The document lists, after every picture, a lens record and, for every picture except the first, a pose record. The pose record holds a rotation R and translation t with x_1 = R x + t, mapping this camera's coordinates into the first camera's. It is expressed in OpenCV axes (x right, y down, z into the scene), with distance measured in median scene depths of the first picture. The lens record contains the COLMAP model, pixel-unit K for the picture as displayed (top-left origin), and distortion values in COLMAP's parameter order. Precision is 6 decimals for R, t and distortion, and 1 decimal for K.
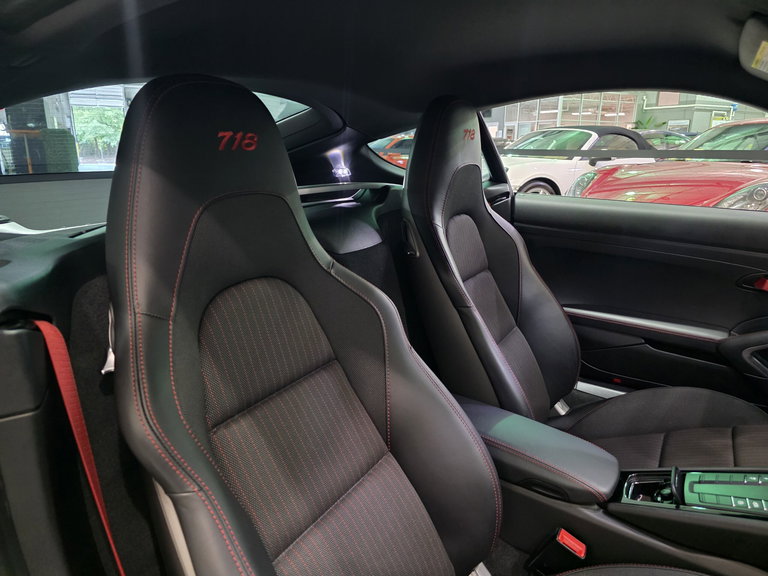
lens RADIAL K [[517.9, 0, 384.0], [0, 517.9, 288.0], [0, 0, 1]] dist [0.082342, -0.083736]
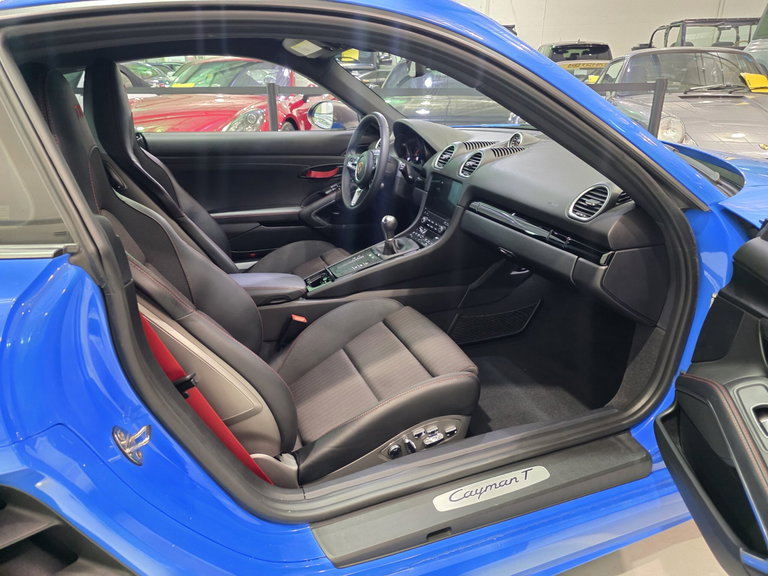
lens RADIAL K [[517.9, 0, 384.0], [0, 517.9, 288.0], [0, 0, 1]] dist [0.082342, -0.083736]
pose [[0.604005, -0.316935, 0.731253, -0.507496], [0.224260, 0.948043, 0.225659, 0.016179], [-0.764778, 0.027692, 0.643698, -0.283194]]
